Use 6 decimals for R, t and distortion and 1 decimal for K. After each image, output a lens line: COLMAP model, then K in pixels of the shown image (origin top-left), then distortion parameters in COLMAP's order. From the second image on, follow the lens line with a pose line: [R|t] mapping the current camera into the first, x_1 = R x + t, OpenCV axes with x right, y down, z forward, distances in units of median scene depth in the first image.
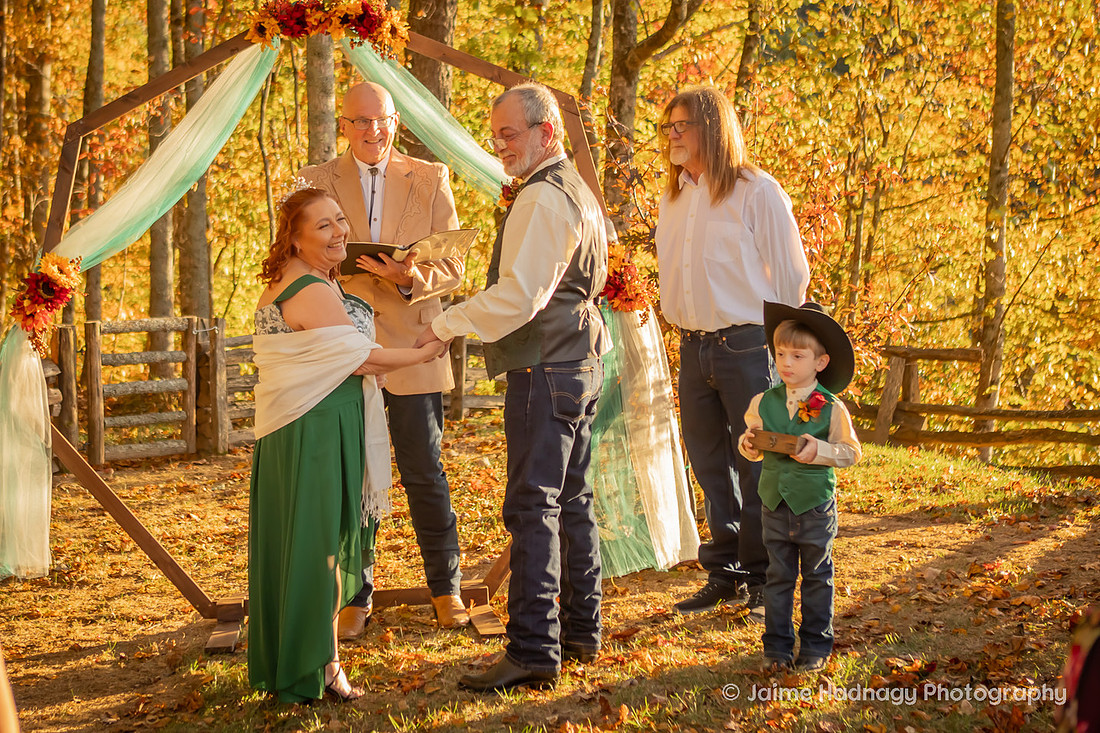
lens RADIAL K [[2055.1, 0, 430.5], [0, 2055.1, 224.8], [0, 0, 1]] dist [-0.041040, 0.041093]
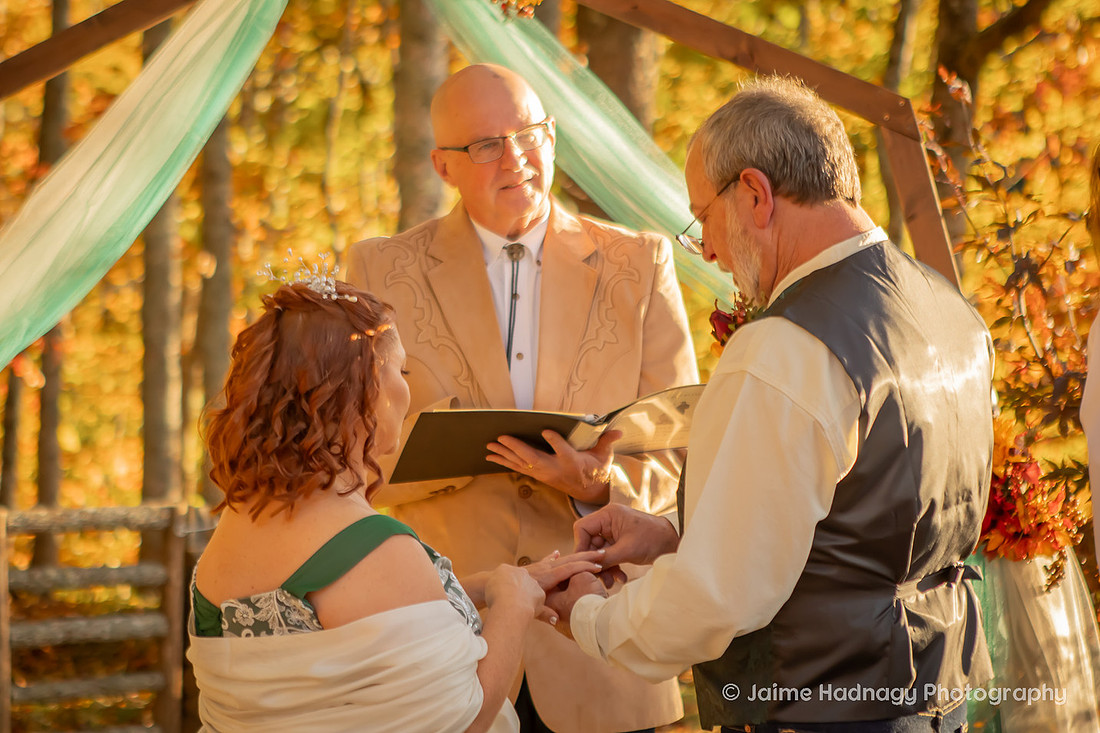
lens RADIAL K [[3033.7, 0, 457.7], [0, 3033.7, 365.5], [0, 0, 1]] dist [0.198778, -0.574418]
pose [[0.998326, 0.018324, -0.054860, 0.004875], [-0.017522, 0.999733, 0.015062, -0.008556], [0.055121, -0.014075, 0.998380, 0.250611]]
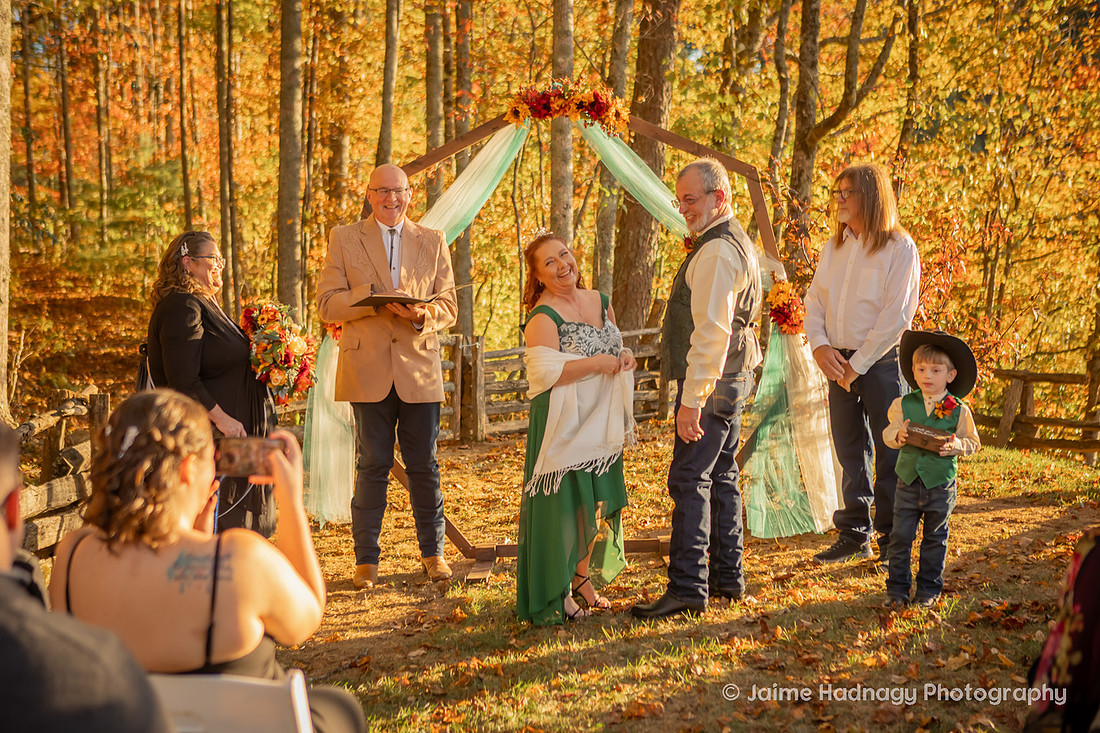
lens RADIAL K [[1658.3, 0, 520.6], [0, 1658.3, 384.2], [0, 0, 1]] dist [-0.005082, 0.029895]
pose [[0.996877, 0.021994, -0.075849, 0.003486], [-0.016662, 0.997392, 0.070219, 0.002505], [0.077195, -0.068736, 0.994644, -0.050343]]
